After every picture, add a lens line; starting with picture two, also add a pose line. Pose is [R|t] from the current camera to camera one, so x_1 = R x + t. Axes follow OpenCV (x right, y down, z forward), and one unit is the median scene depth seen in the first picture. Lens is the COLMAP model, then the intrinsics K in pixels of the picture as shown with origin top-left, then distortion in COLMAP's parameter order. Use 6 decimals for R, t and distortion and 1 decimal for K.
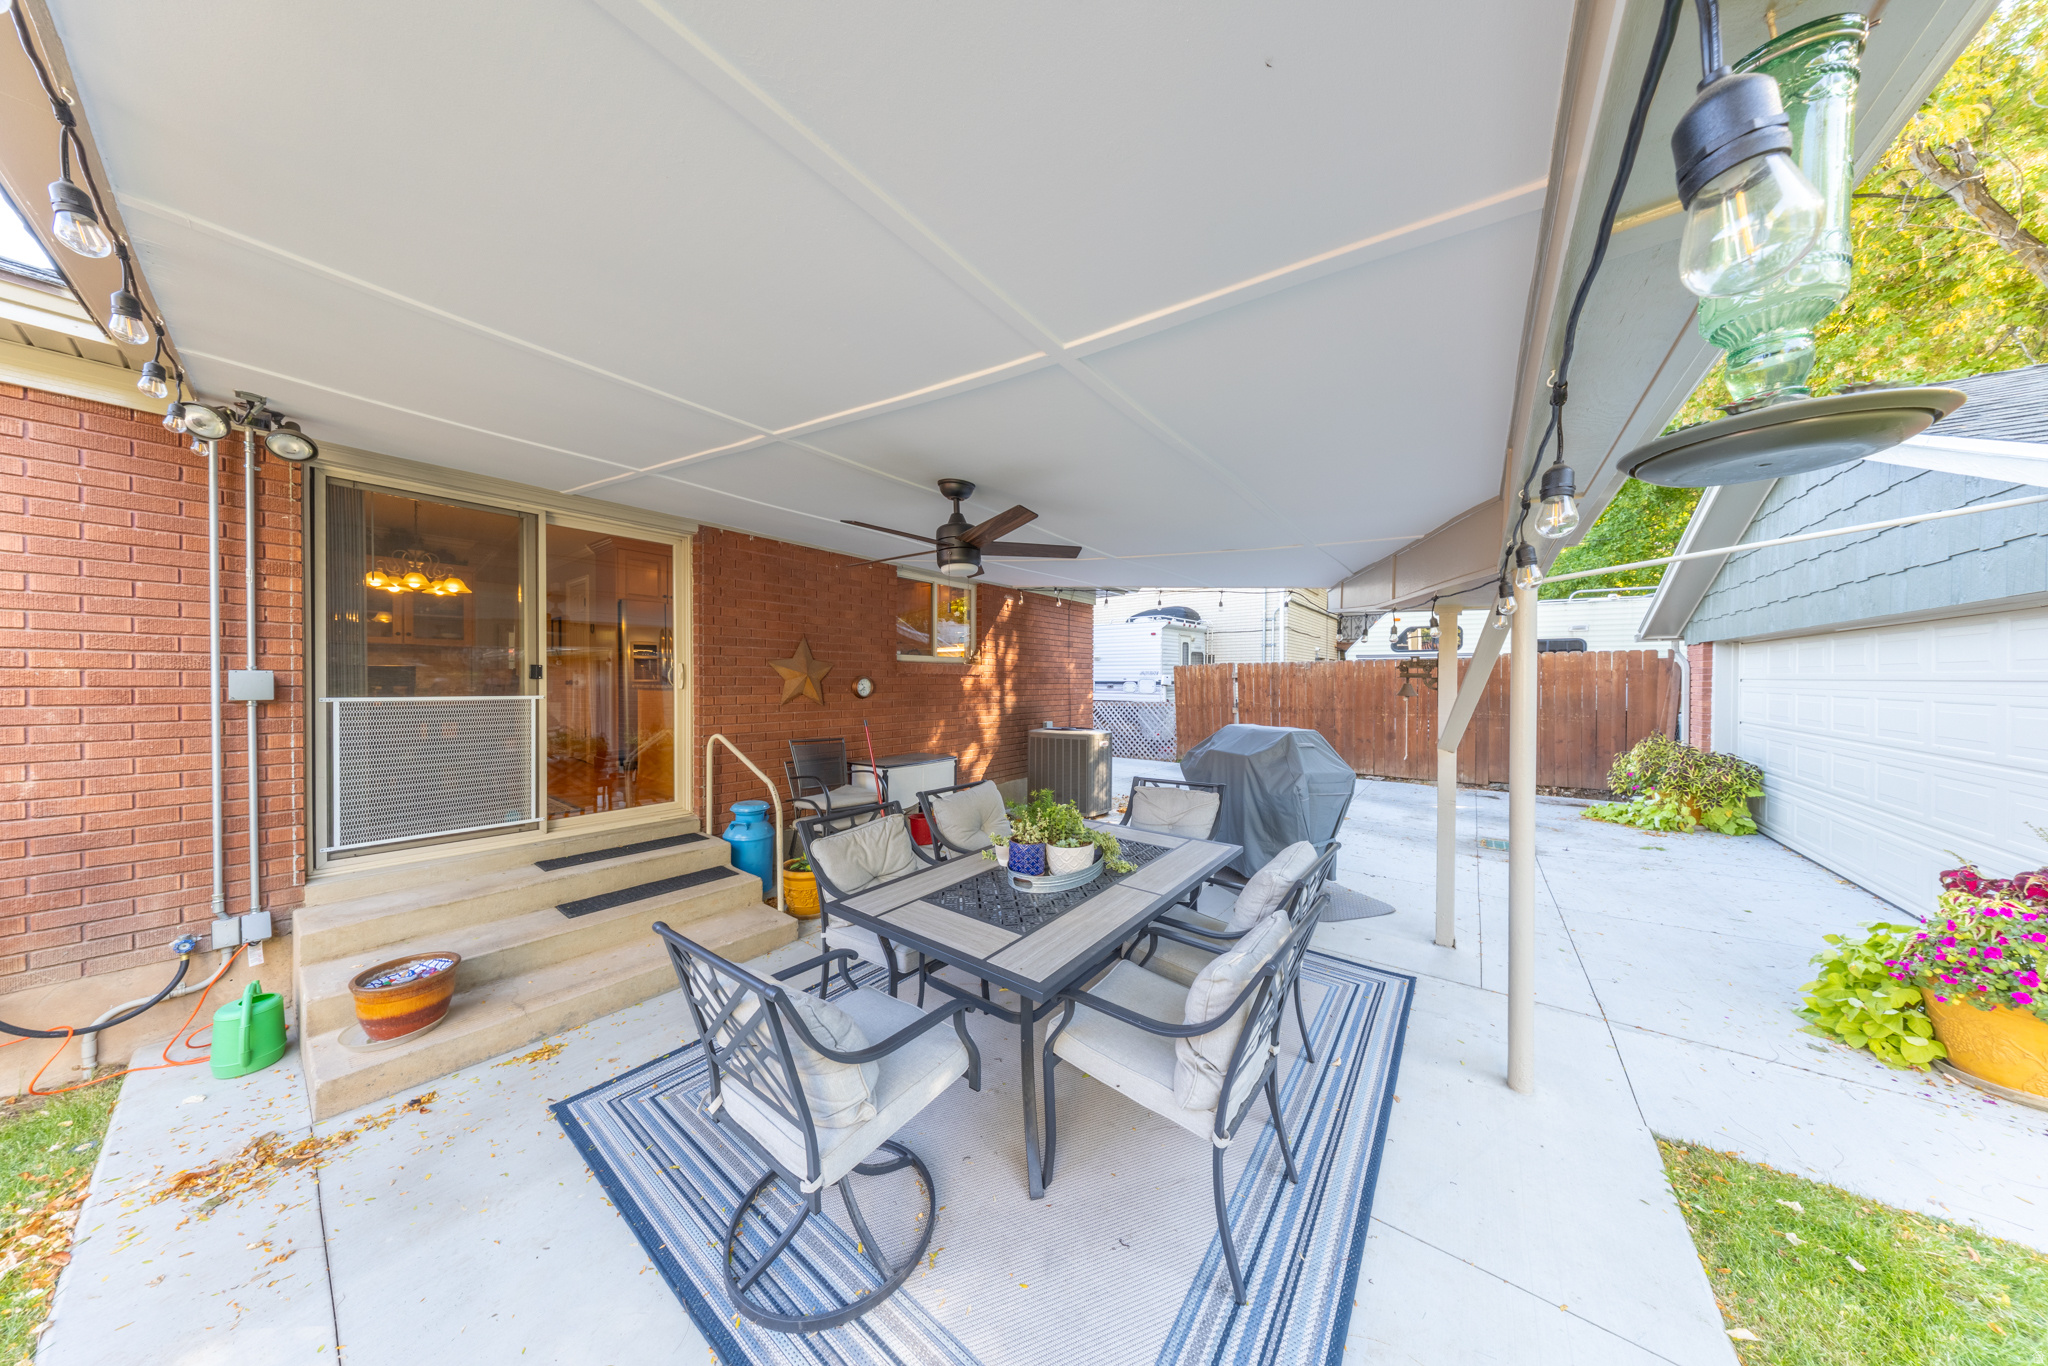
lens RADIAL K [[592.2, 0, 1012.4], [0, 592.2, 684.4], [0, 0, 1]] dist [-0.003393, -0.000205]
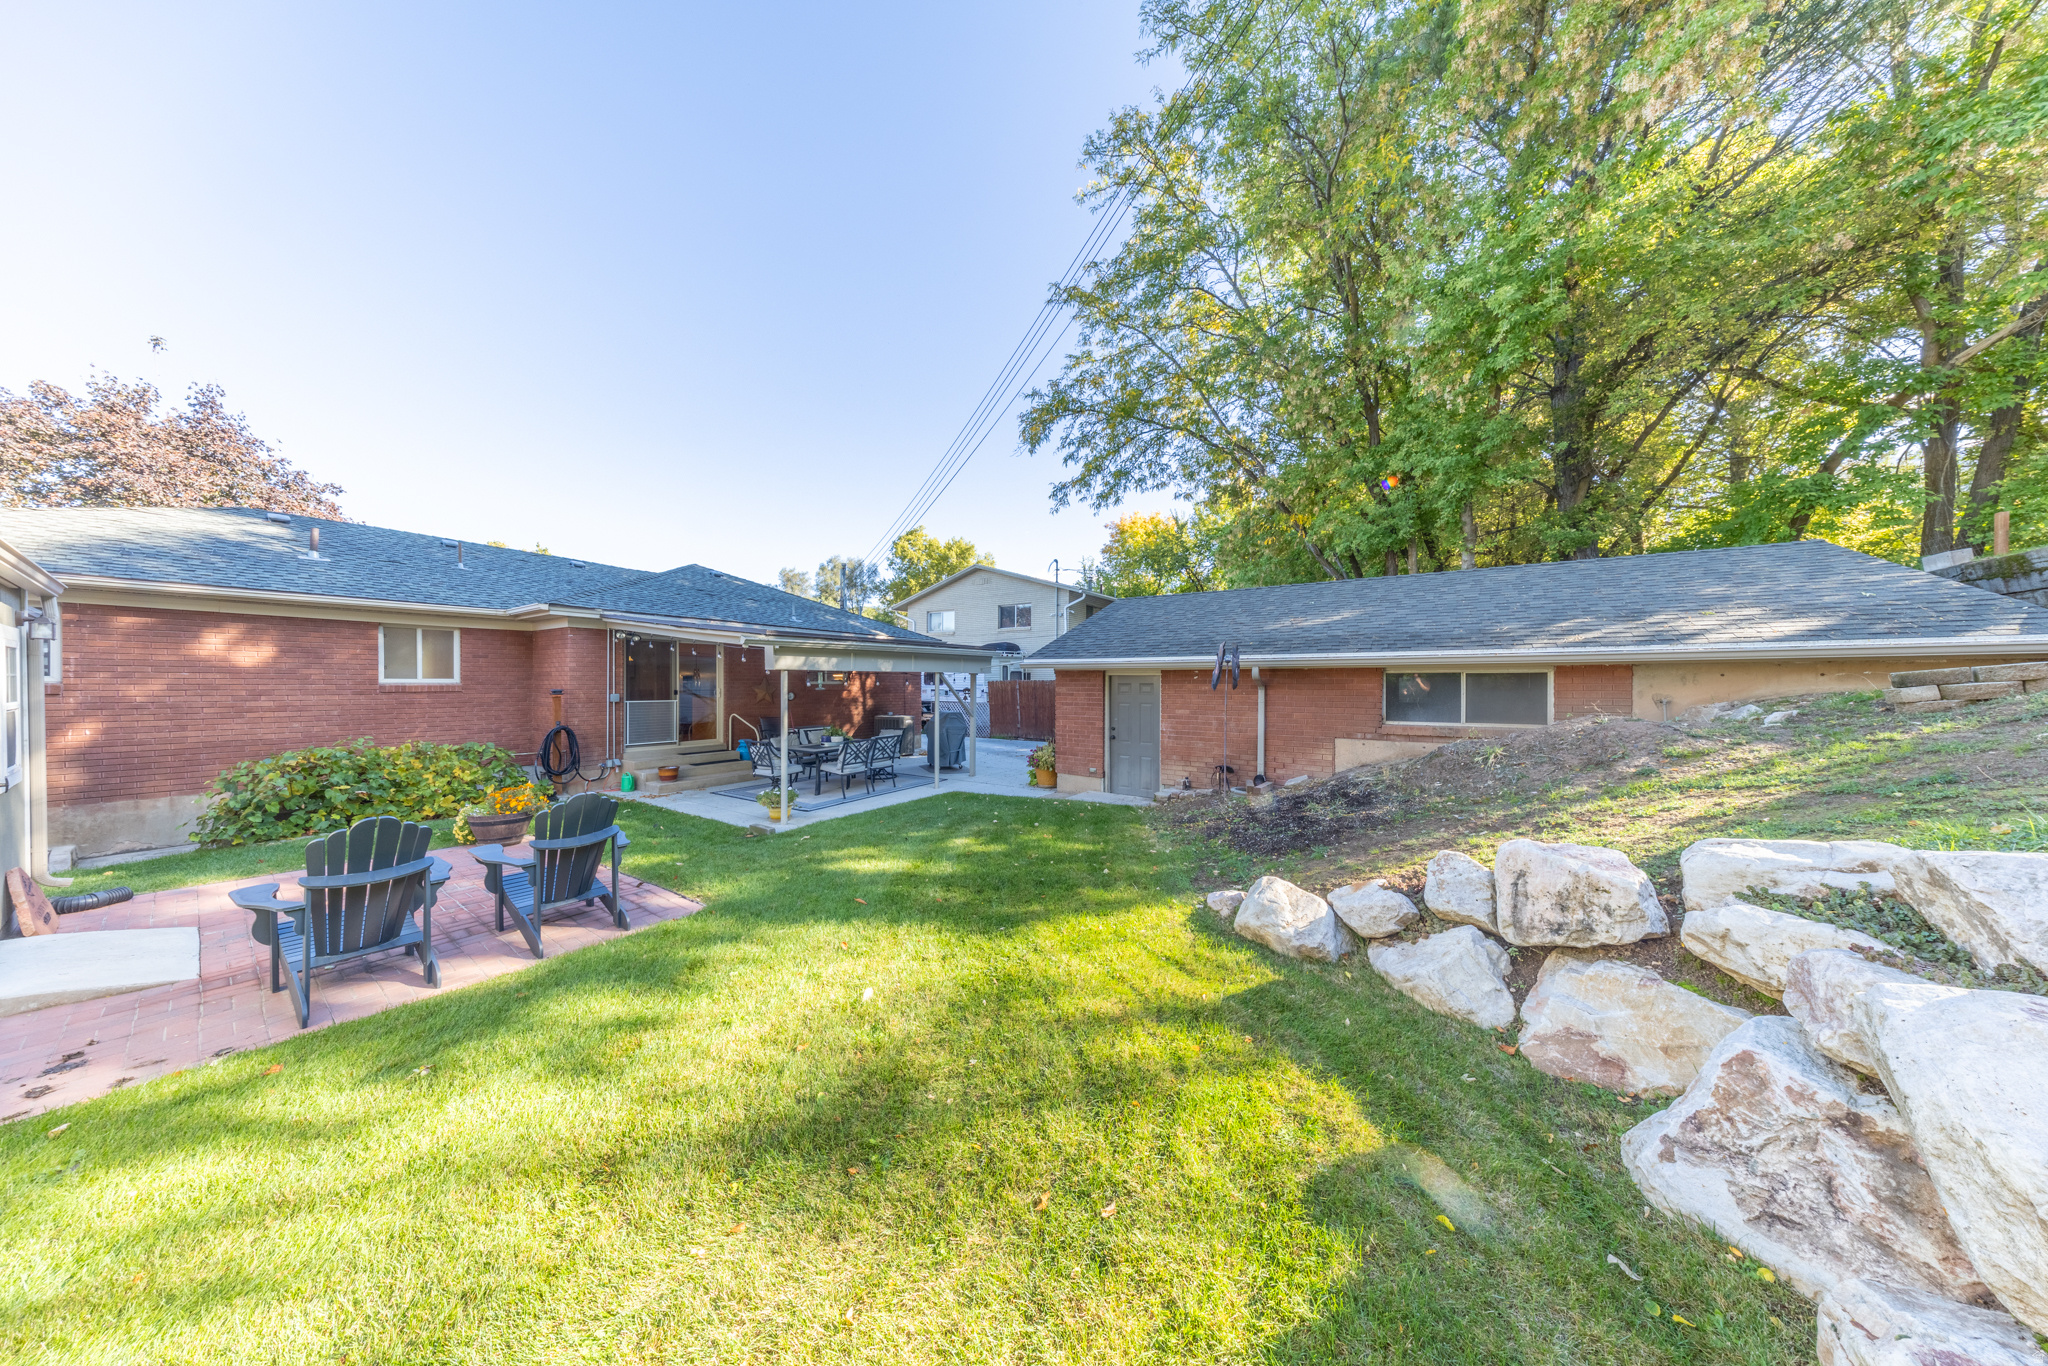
lens RADIAL K [[592.2, 0, 1032.2], [0, 592.2, 684.4], [0, 0, 1]] dist [-0.003393, -0.000205]
pose [[0.992174, 0.004855, 0.124772, 0.294489], [-0.004456, 0.999984, -0.003478, -0.028433], [-0.124787, 0.002895, 0.992179, -1.040130]]
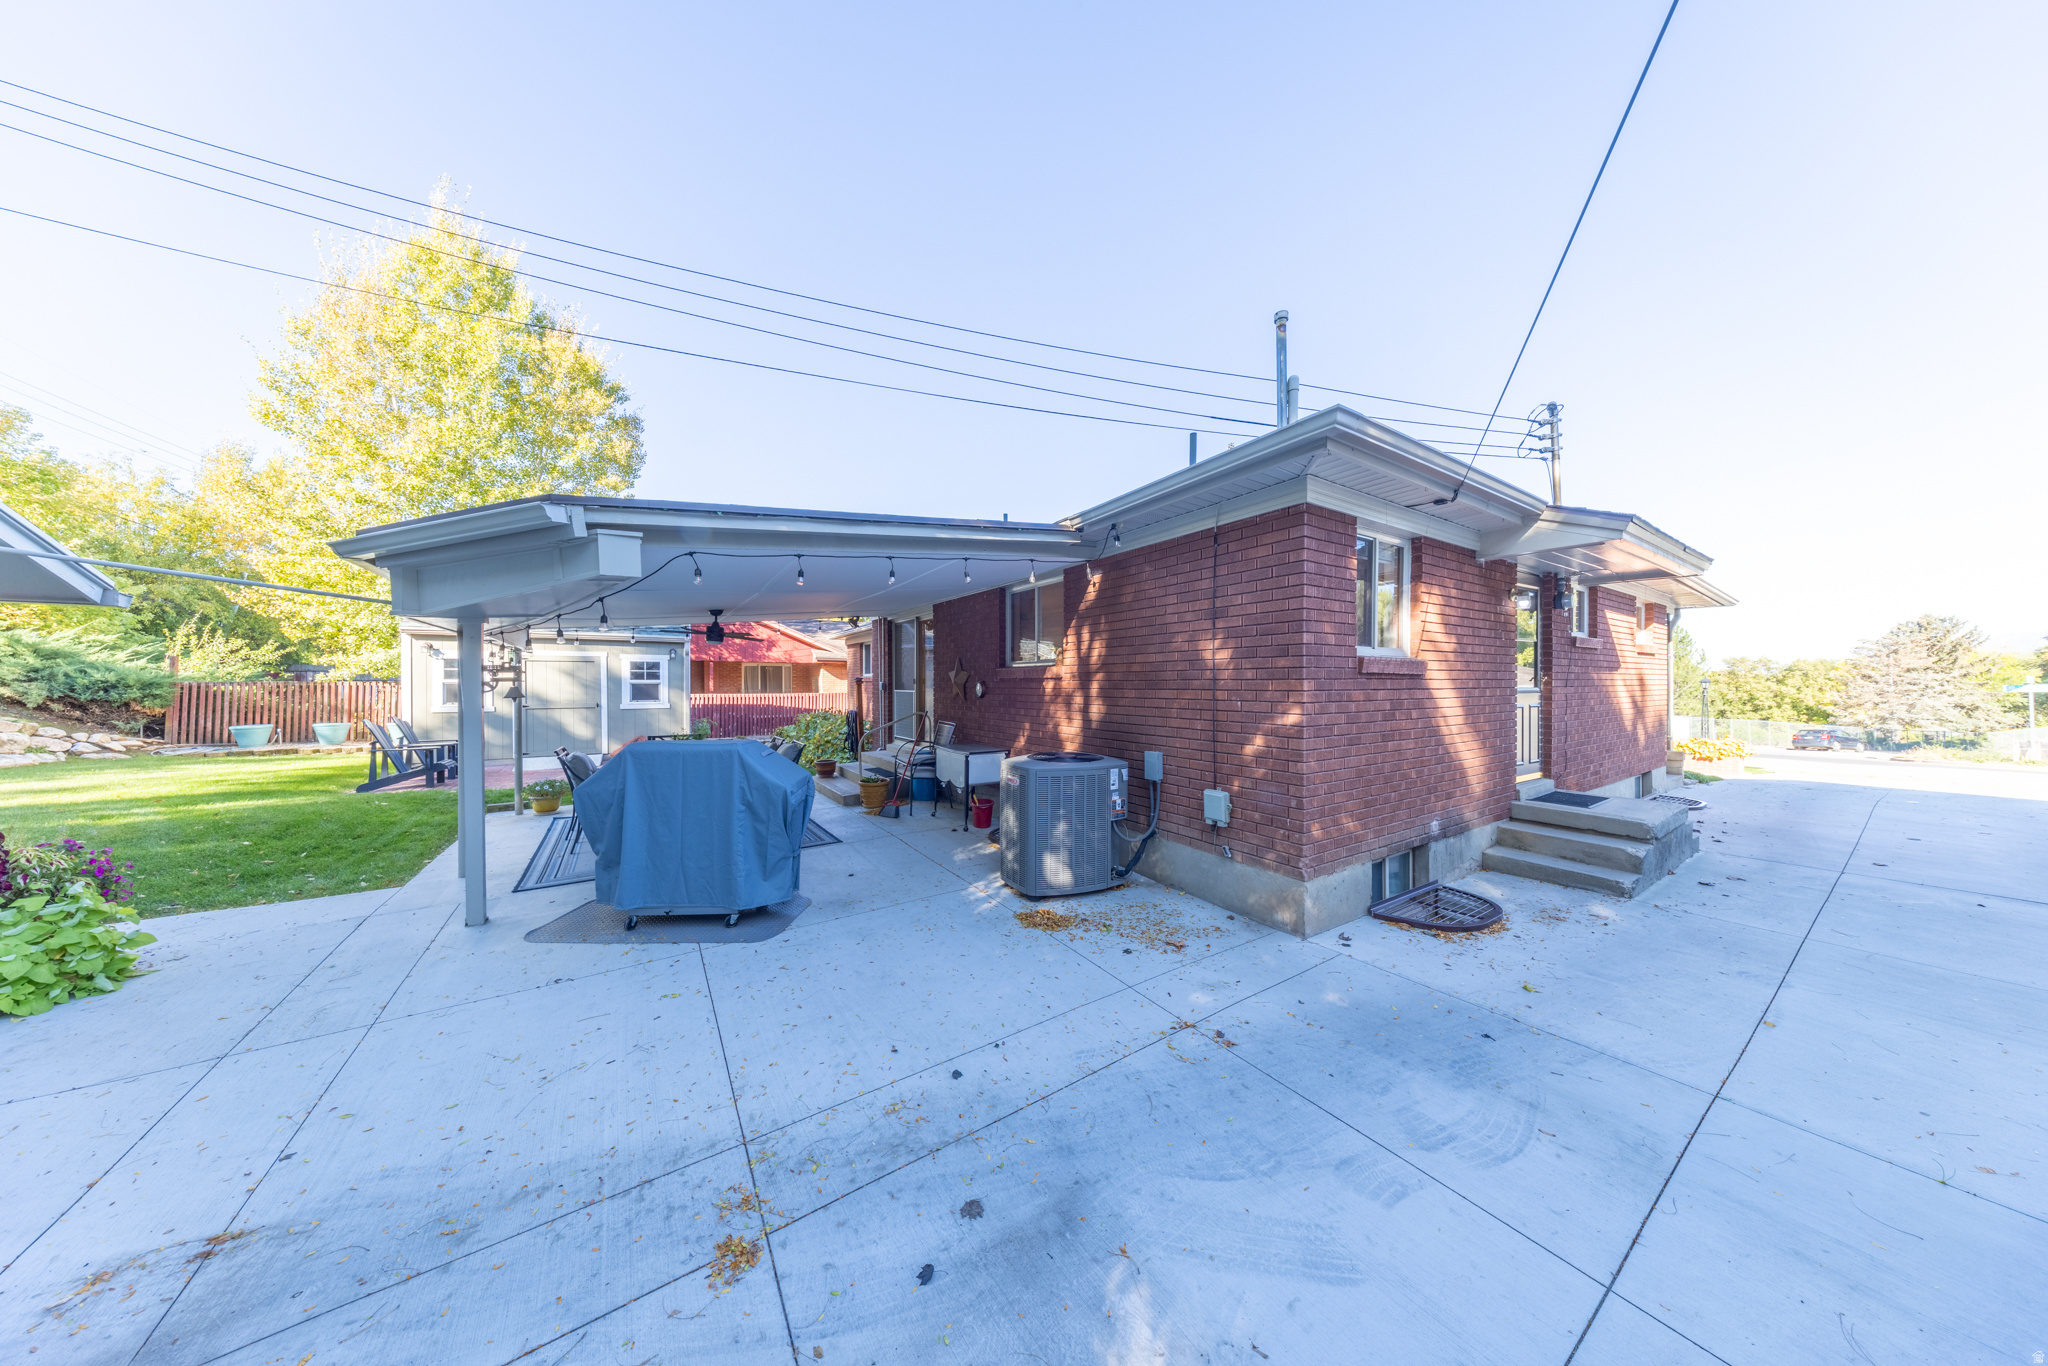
lens RADIAL K [[592.2, 0, 1033.5], [0, 592.2, 680.2], [0, 0, 1]] dist [-0.003393, -0.000205]
pose [[-0.300270, -0.004403, -0.953844, 0.756483], [-0.003884, 0.999987, -0.003393, -0.007739], [0.953846, 0.002686, -0.300283, 1.191499]]
